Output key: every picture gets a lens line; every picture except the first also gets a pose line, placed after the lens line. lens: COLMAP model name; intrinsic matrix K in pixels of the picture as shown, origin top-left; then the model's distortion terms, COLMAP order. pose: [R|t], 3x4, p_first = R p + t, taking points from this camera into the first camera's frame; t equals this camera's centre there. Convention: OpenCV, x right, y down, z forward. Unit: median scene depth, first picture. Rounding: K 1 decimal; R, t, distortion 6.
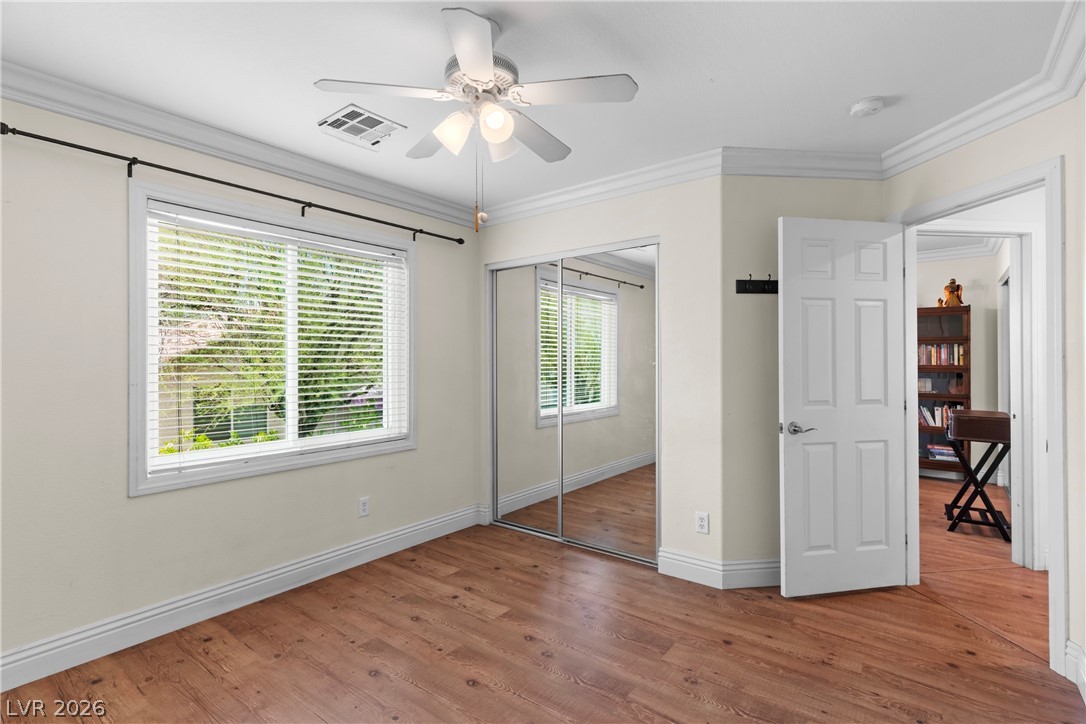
lens RADIAL K [[514.0, 0, 544.7], [0, 514.0, 360.3], [0, 0, 1]] dist [-0.000966, -0.000032]
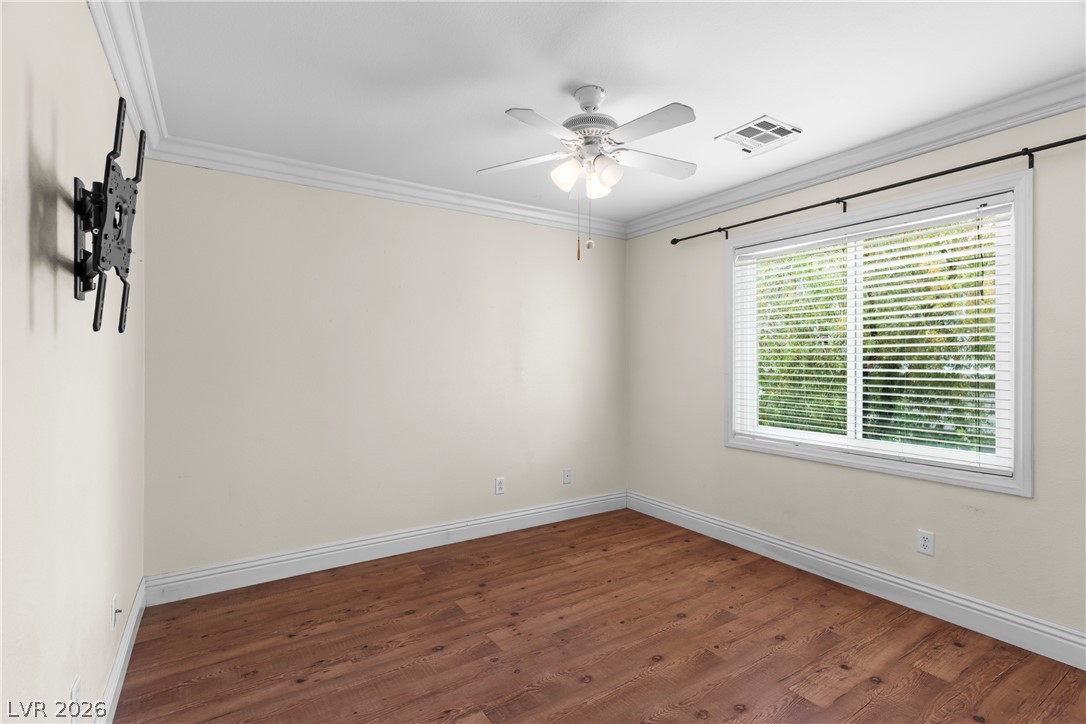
lens RADIAL K [[514.0, 0, 543.5], [0, 514.0, 361.4], [0, 0, 1]] dist [-0.000966, -0.000032]
pose [[-0.334418, 0.008104, -0.942390, 0.704893], [-0.000222, 0.999962, 0.008677, -0.001750], [0.942425, 0.003111, -0.334403, 0.843111]]
